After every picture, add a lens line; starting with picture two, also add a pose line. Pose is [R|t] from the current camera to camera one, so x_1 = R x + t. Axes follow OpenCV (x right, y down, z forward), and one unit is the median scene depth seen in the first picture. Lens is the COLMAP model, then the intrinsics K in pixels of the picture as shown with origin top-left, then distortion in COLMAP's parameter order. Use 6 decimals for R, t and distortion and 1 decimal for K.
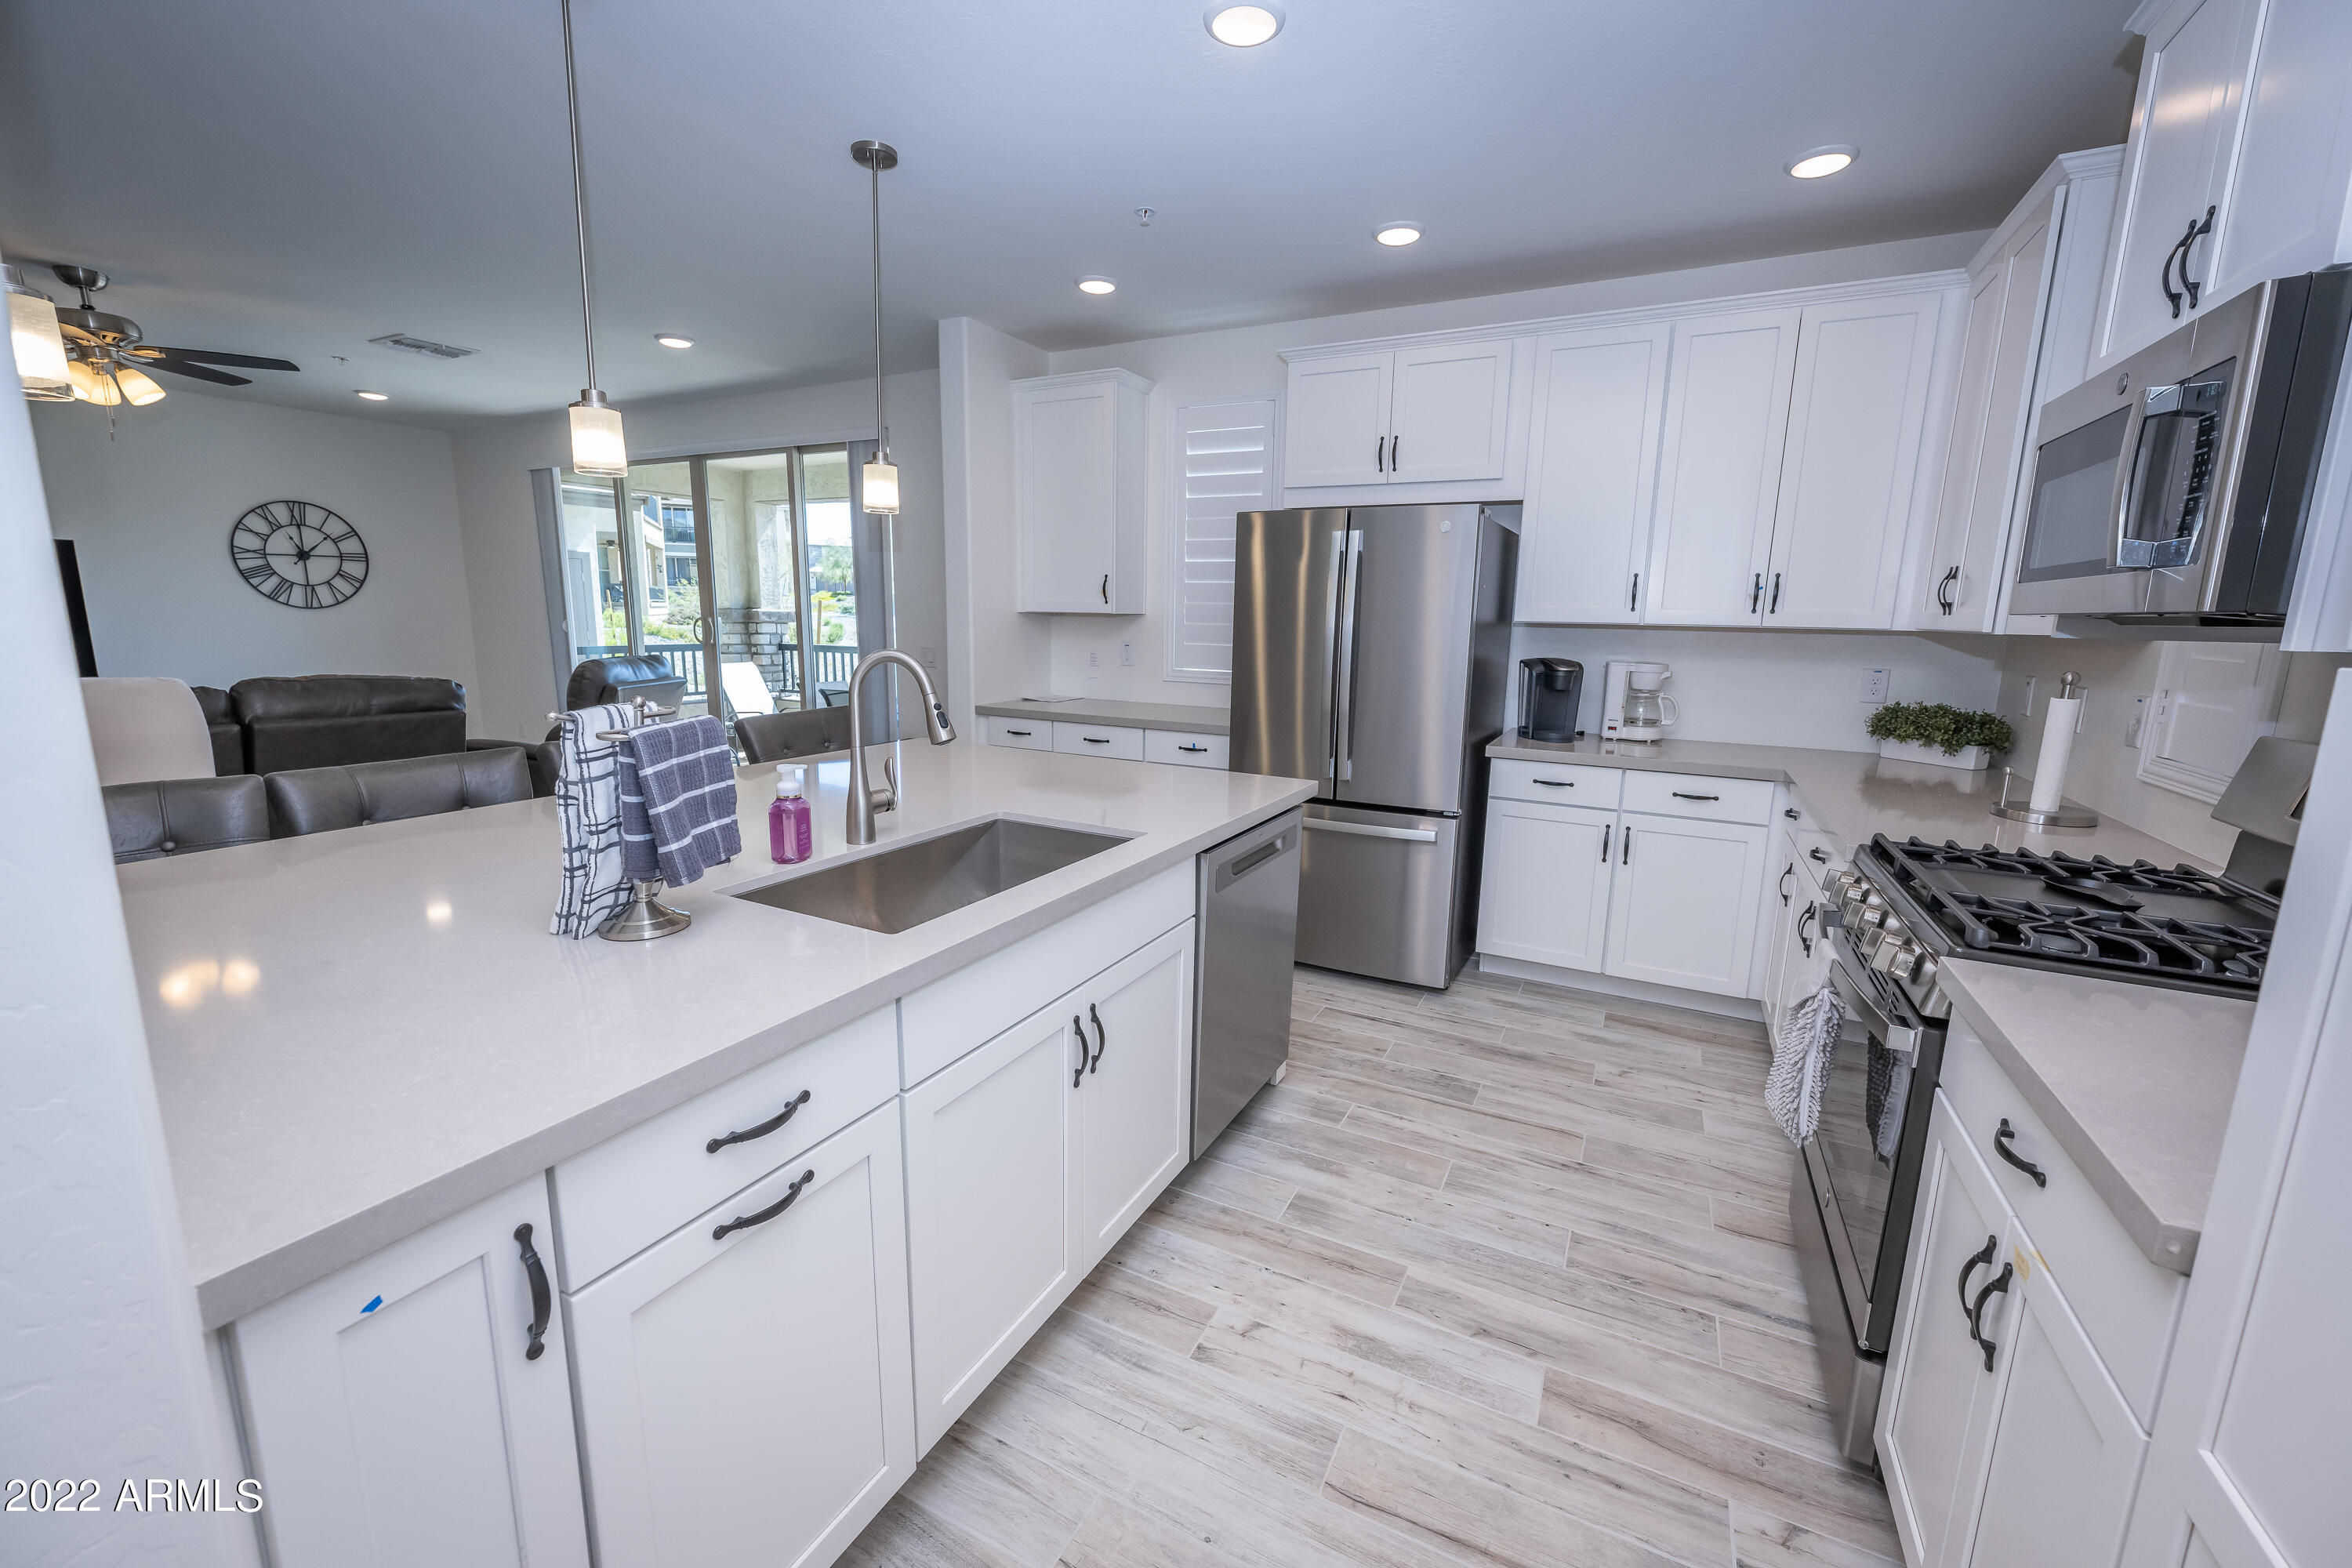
lens RADIAL K [[929.3, 0, 1180.4], [0, 929.3, 771.6], [0, 0, 1]] dist [-0.001048, 0.000250]
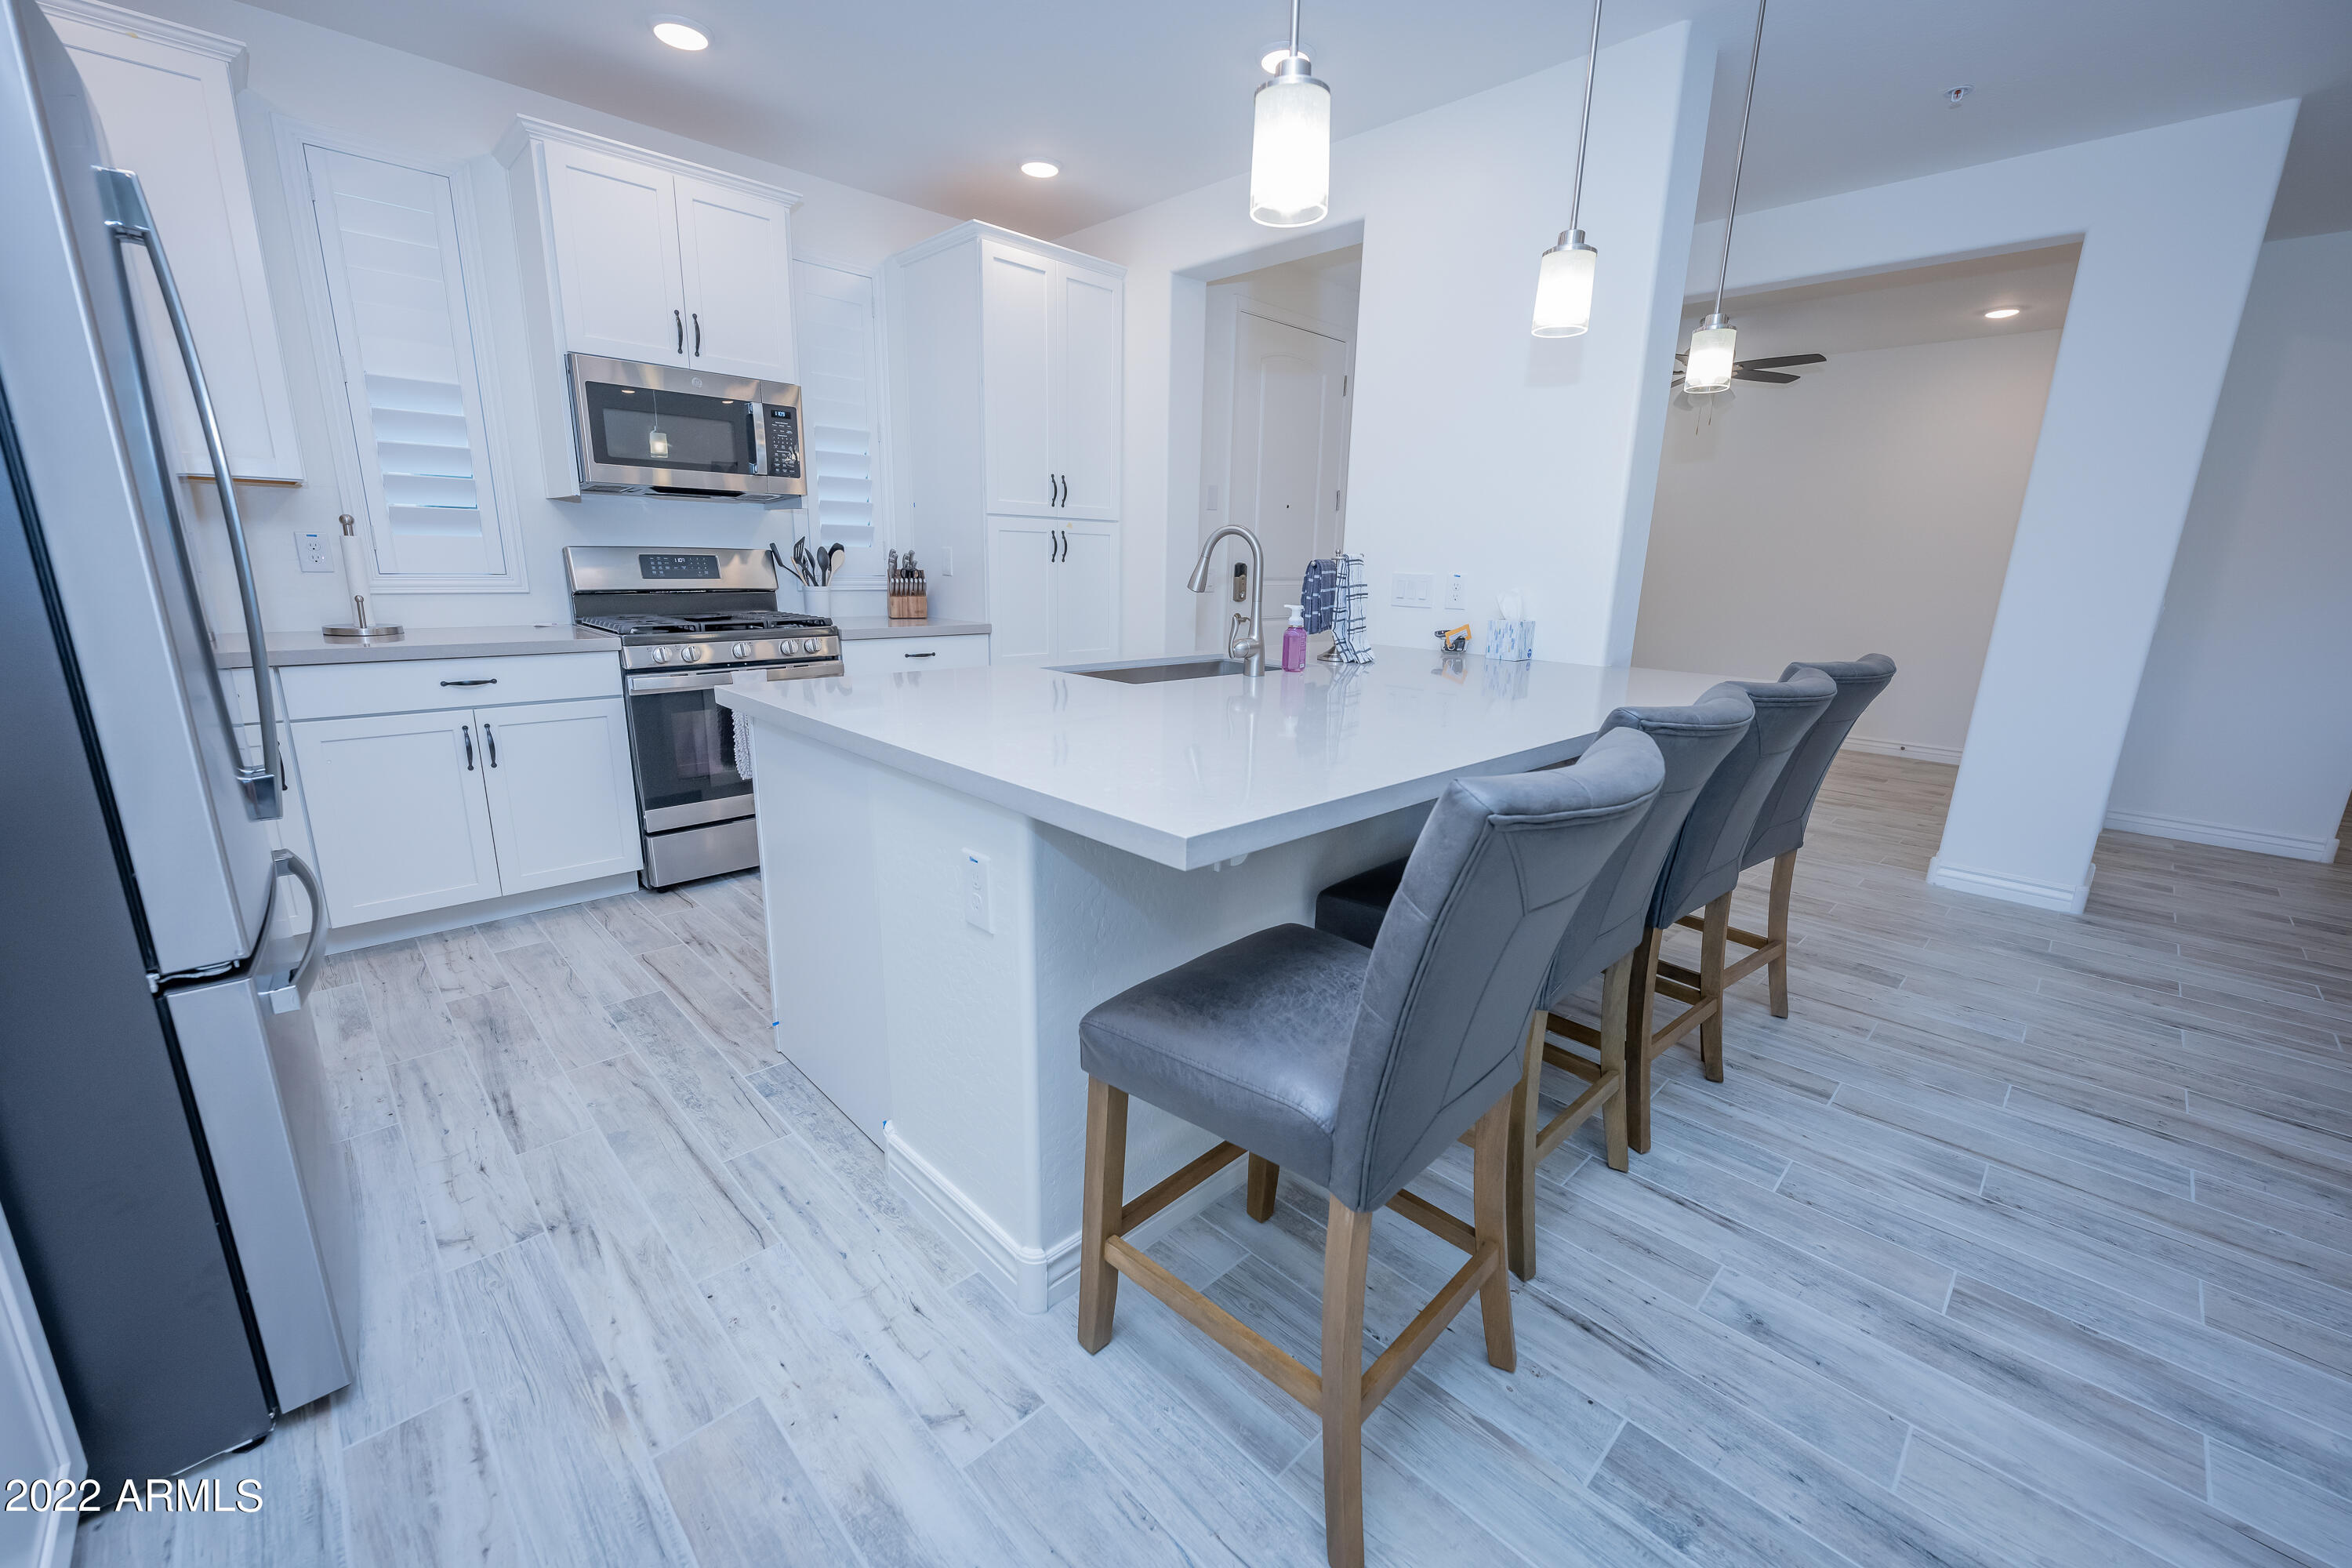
lens RADIAL K [[929.3, 0, 1165.1], [0, 929.3, 791.8], [0, 0, 1]] dist [-0.001048, 0.000250]
pose [[-0.945517, -0.120160, 0.302588, -0.357812], [0.013577, 0.914039, 0.405398, -0.172376], [-0.325291, 0.387419, -0.862608, 1.246599]]
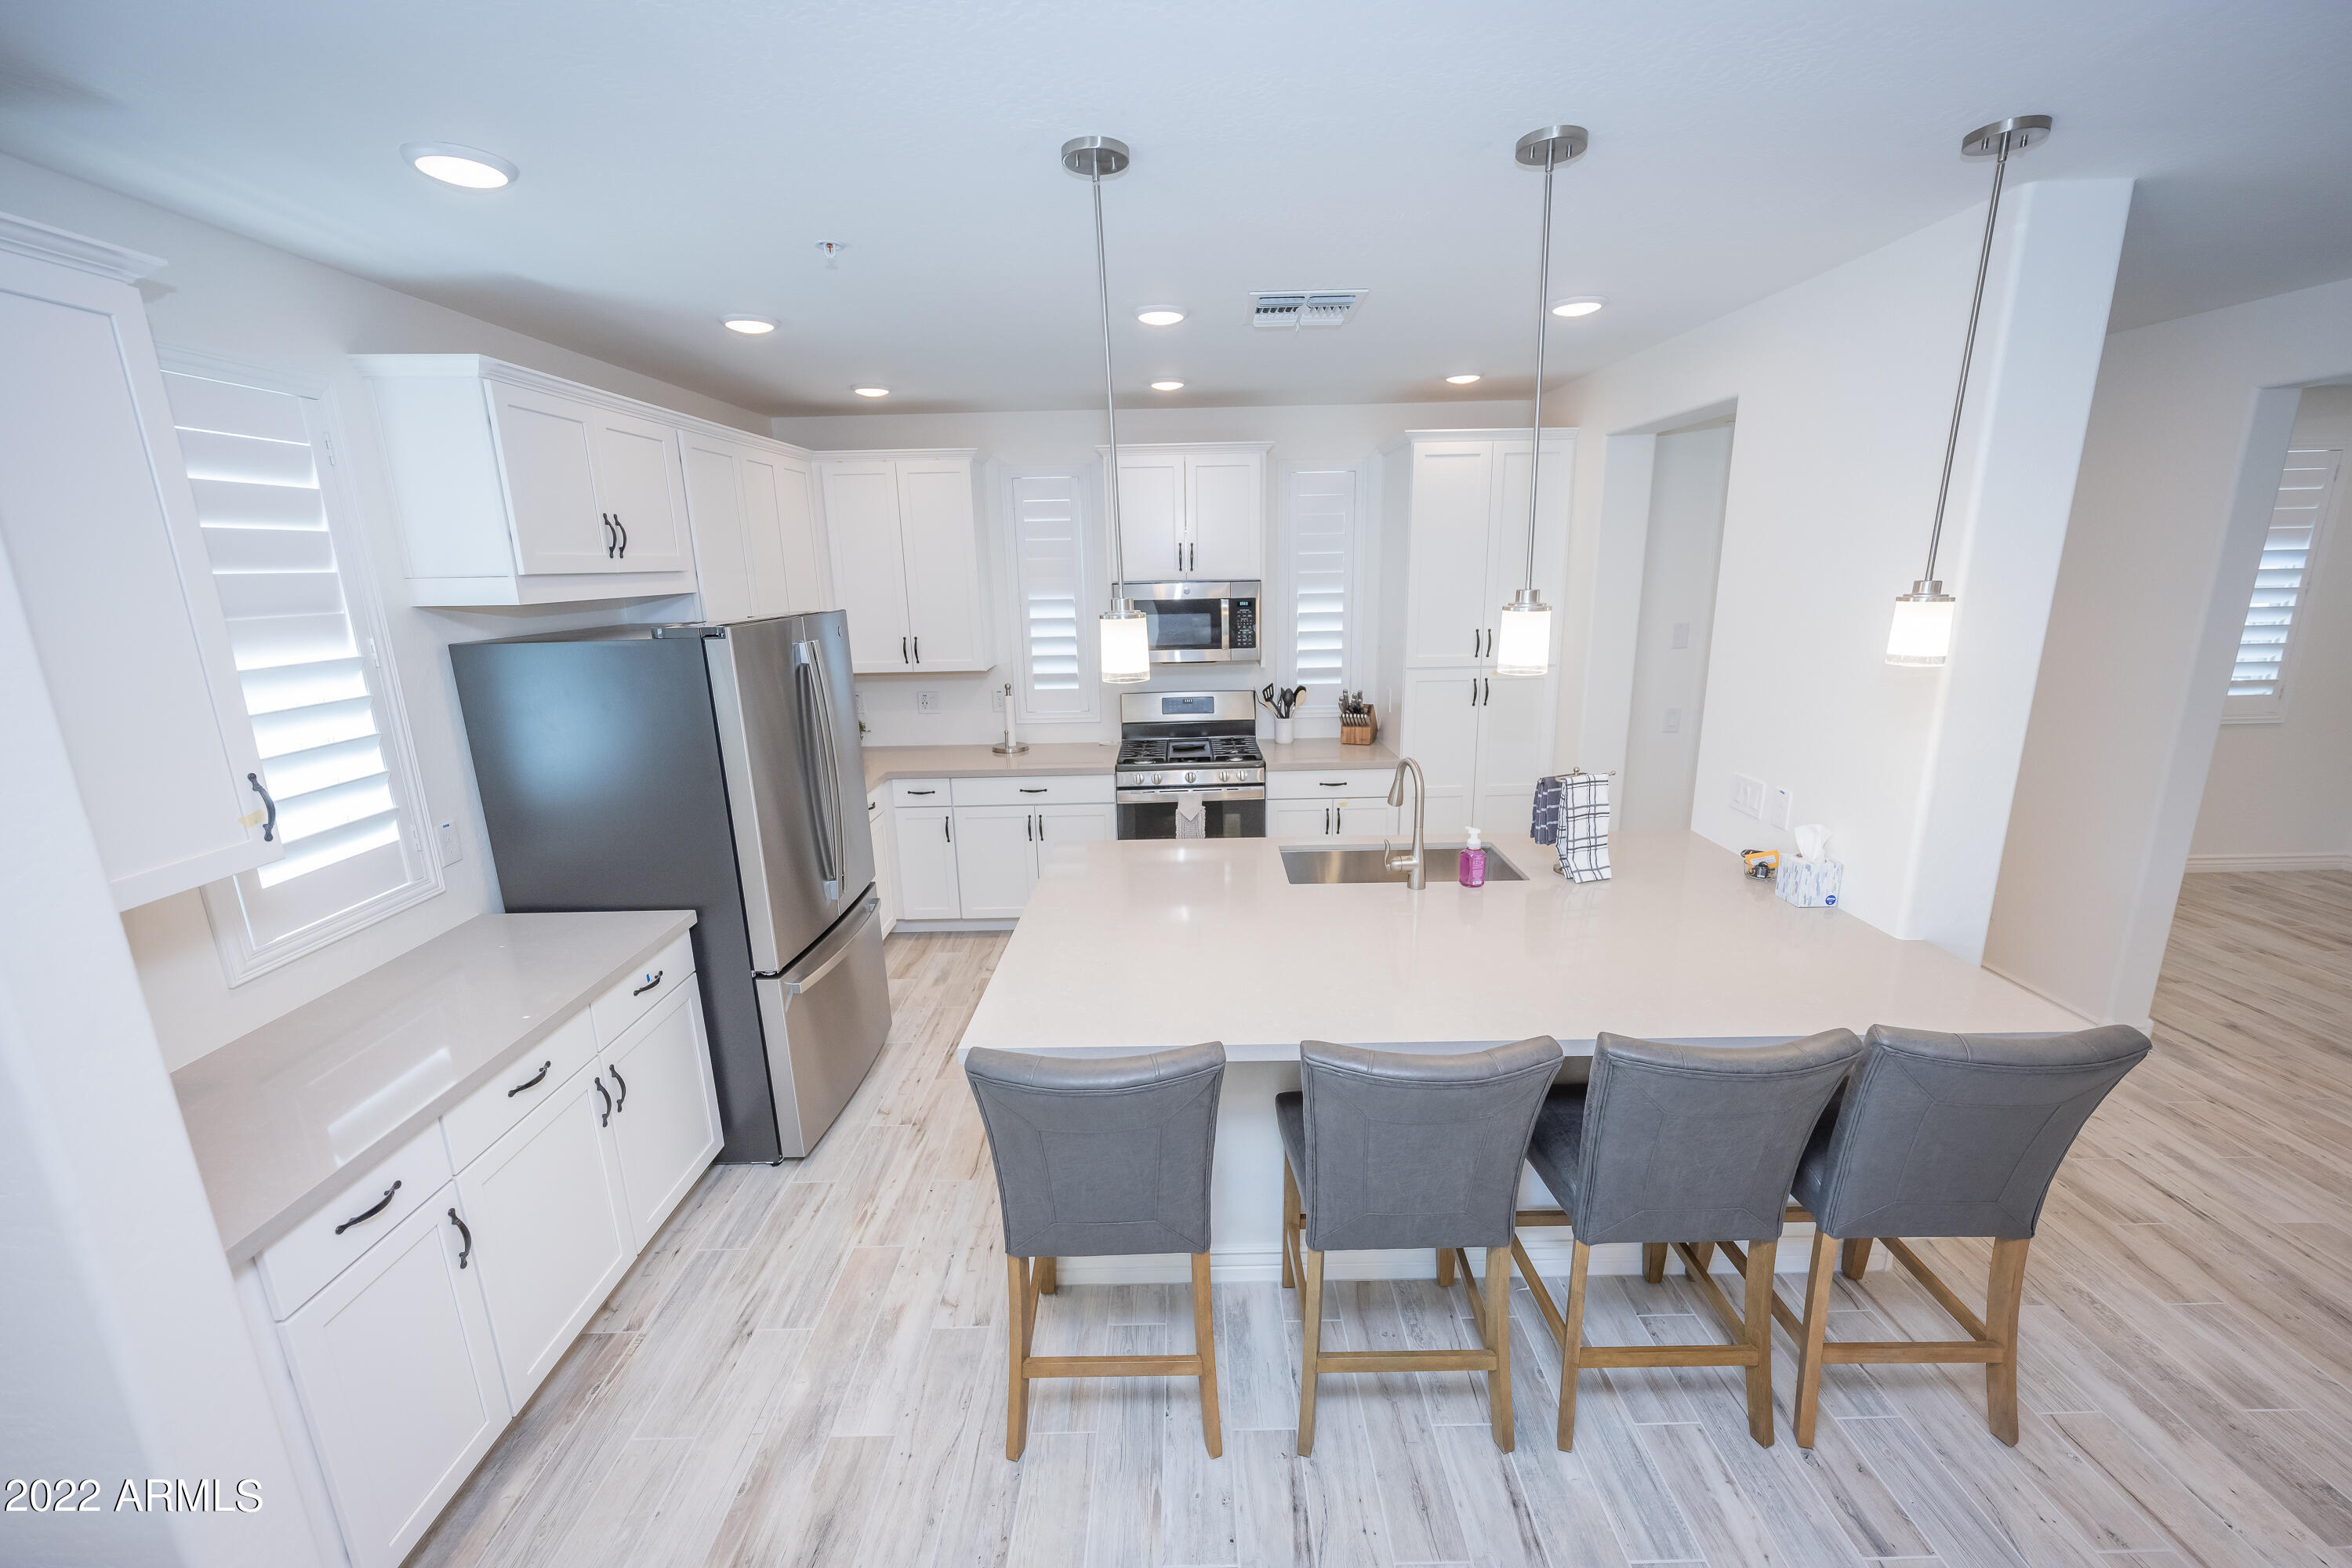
lens RADIAL K [[929.3, 0, 1182.7], [0, 929.3, 785.9], [0, 0, 1]] dist [-0.001048, 0.000250]
pose [[-0.459950, -0.220354, 0.860169, -0.802806], [0.163844, 0.931023, 0.326116, -0.355725], [-0.872698, 0.290931, -0.392120, 1.047645]]
